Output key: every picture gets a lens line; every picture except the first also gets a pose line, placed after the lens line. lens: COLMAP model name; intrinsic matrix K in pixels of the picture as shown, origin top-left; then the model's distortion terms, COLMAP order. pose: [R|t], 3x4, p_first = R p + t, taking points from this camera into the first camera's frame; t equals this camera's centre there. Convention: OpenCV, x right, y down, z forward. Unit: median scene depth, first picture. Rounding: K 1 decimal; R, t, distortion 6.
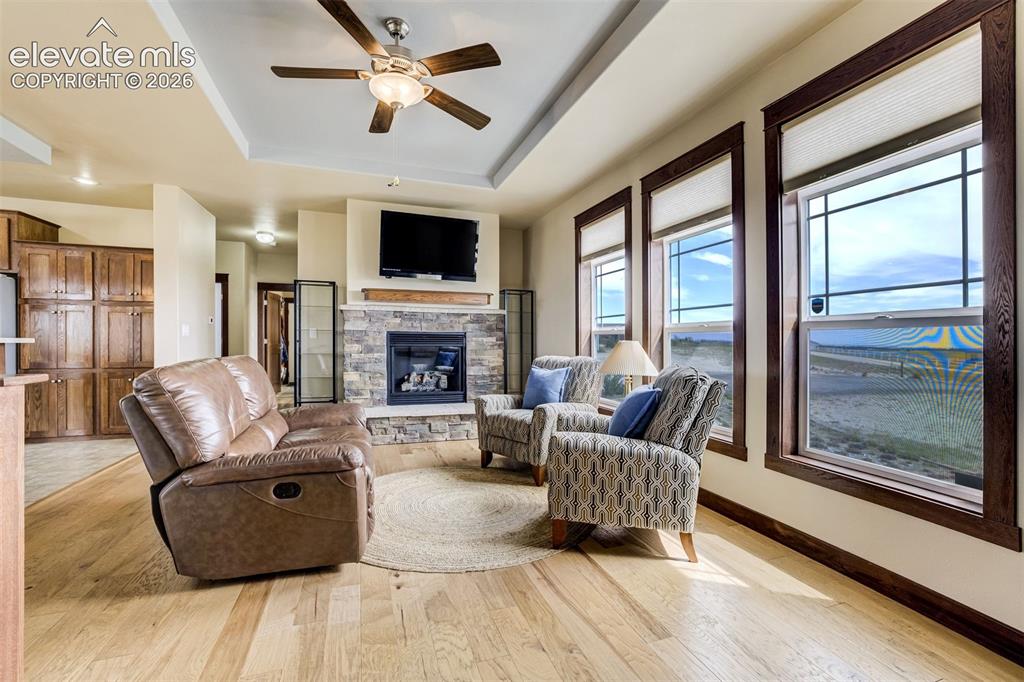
lens RADIAL K [[442.4, 0, 510.4], [0, 442.4, 342.3], [0, 0, 1]] dist [-0.046405, 0.026100]
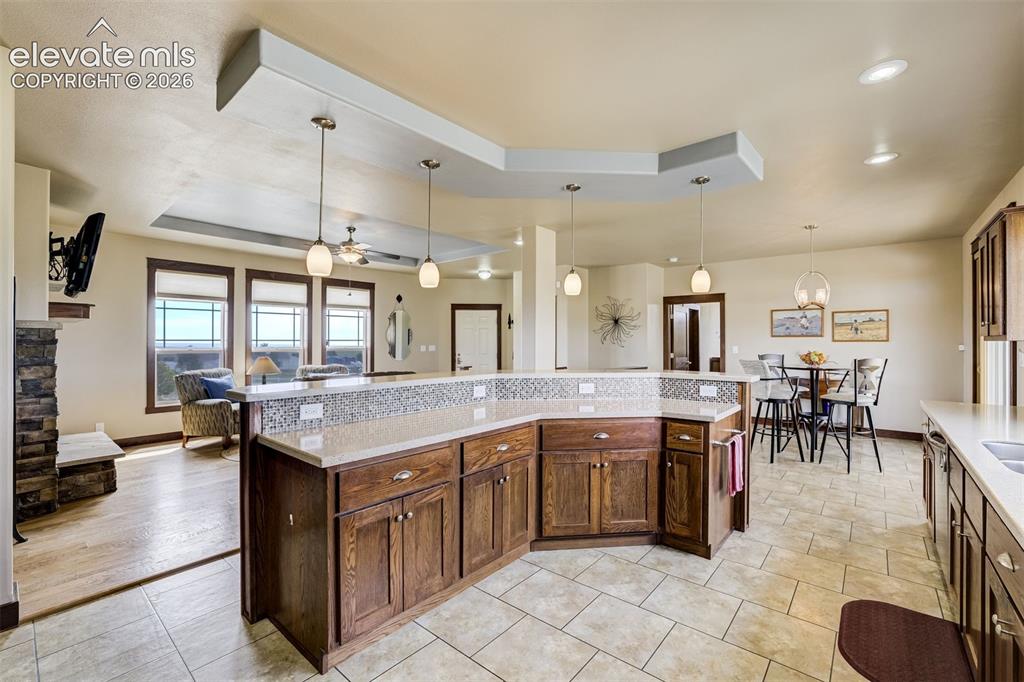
lens RADIAL K [[441.1, 0, 531.6], [0, 441.1, 334.0], [0, 0, 1]] dist [0.001303, 0.000612]
pose [[-0.549593, 0.006113, 0.835410, -1.455802], [-0.004883, 0.999933, -0.010529, -0.061391], [-0.835418, -0.009866, -0.549527, 0.766460]]
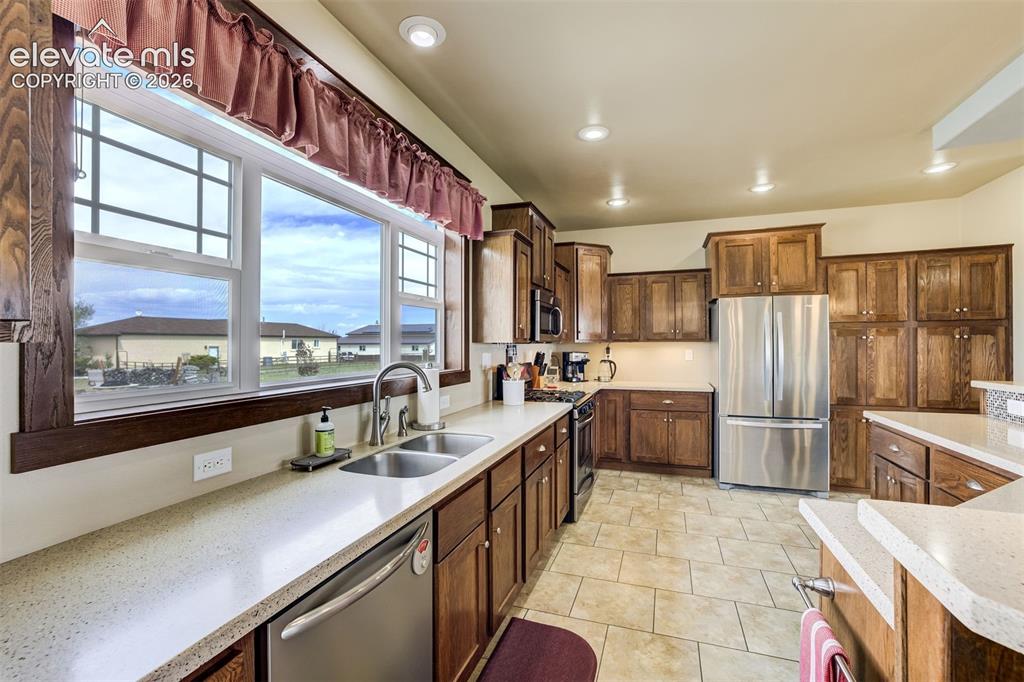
lens RADIAL K [[436.8, 0, 512.0], [0, 436.8, 341.0], [0, 0, 1]] dist [-0.032219, 0.011618]
pose [[0.795012, -0.011465, -0.606485, -1.087795], [0.007176, 0.999929, -0.009495, -0.059600], [0.606551, 0.003197, 0.795038, -0.061283]]
